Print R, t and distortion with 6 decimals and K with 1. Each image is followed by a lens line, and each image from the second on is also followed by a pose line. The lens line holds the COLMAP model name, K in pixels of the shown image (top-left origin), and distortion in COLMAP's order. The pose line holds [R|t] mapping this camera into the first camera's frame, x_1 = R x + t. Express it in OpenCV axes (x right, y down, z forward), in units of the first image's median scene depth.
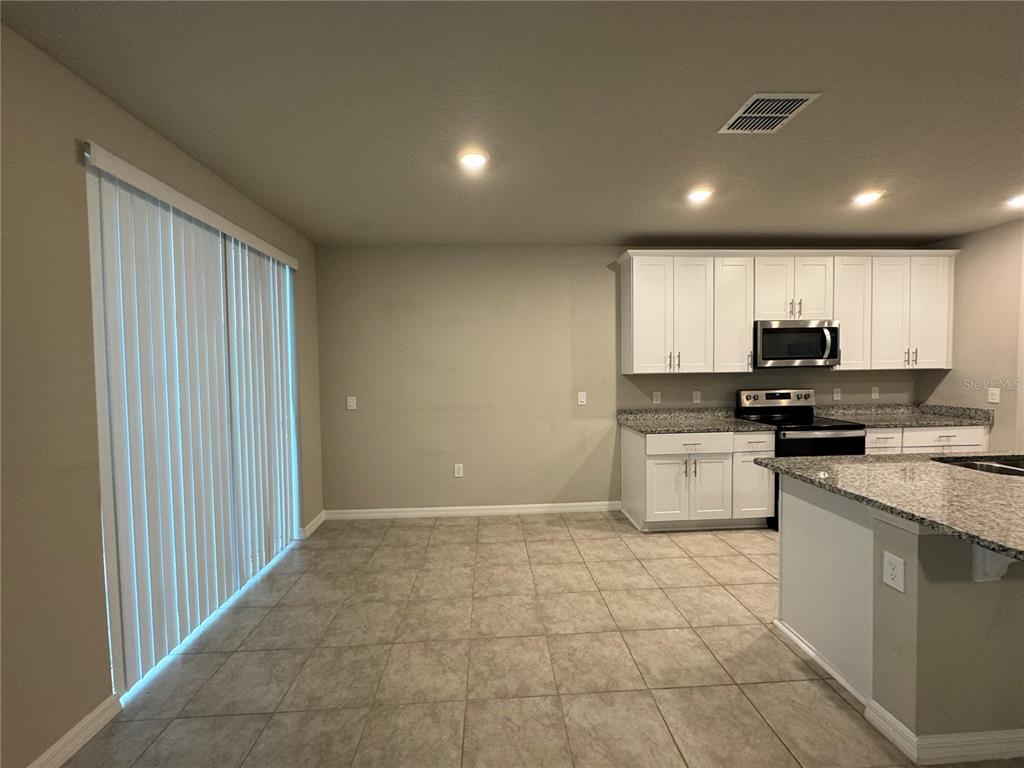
lens RADIAL K [[407.6, 0, 515.3], [0, 407.6, 391.0], [0, 0, 1]] dist [0.000586, -0.000586]
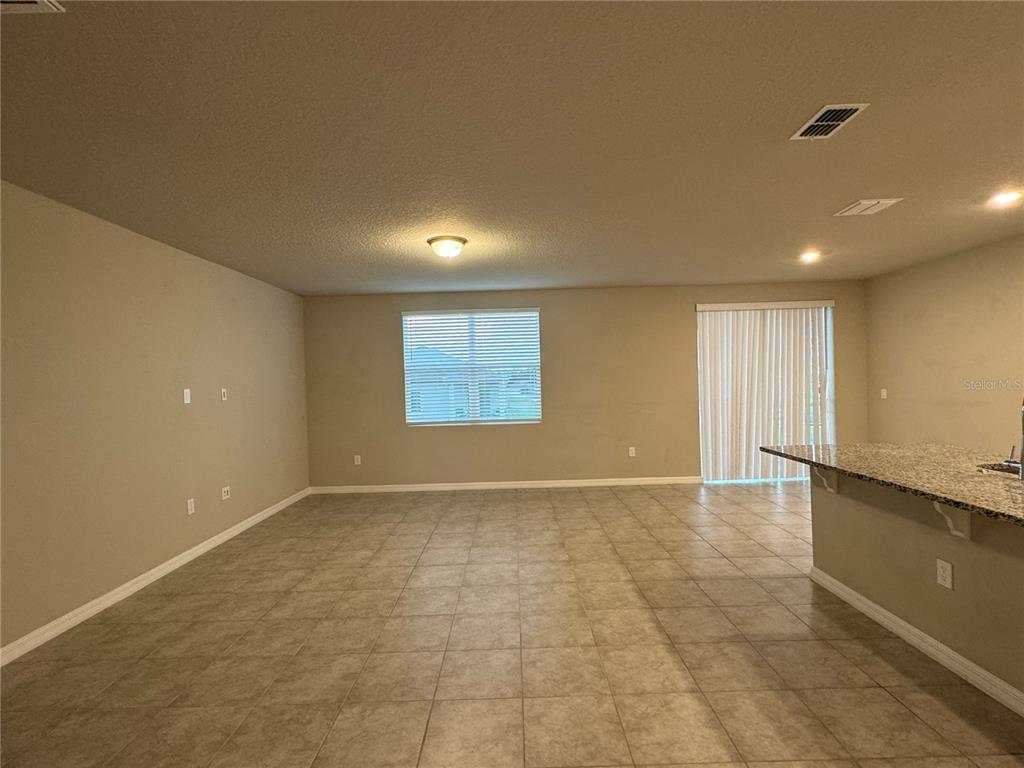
lens RADIAL K [[490.4, 0, 507.2], [0, 490.4, 380.9], [0, 0, 1]] dist [0.002713, -0.000515]
pose [[-0.070996, 0.017963, -0.997315, 1.280123], [-0.027393, 0.999426, 0.019951, -0.010717], [0.997100, 0.028736, -0.070464, -0.110085]]
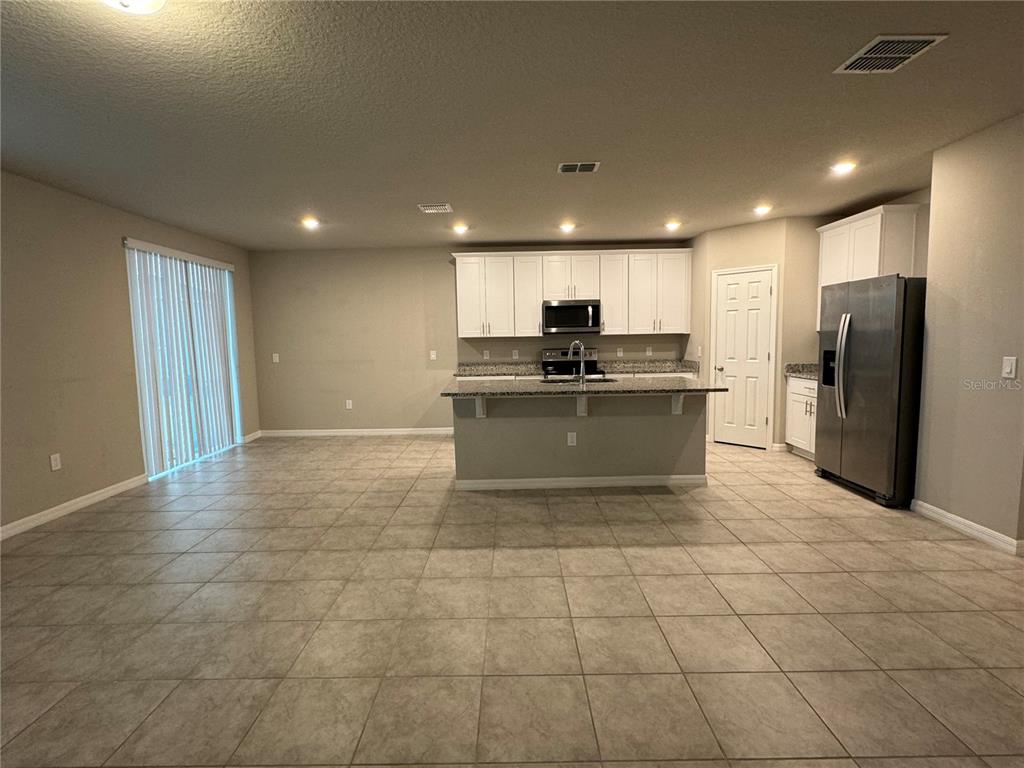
lens RADIAL K [[490.4, 0, 514.8], [0, 490.4, 382.2], [0, 0, 1]] dist [0.002713, -0.000515]
pose [[0.998184, 0.002675, -0.060185, 0.575790], [-0.000558, 0.999381, 0.035168, 0.054172], [0.060242, -0.035070, 0.997568, -0.737054]]
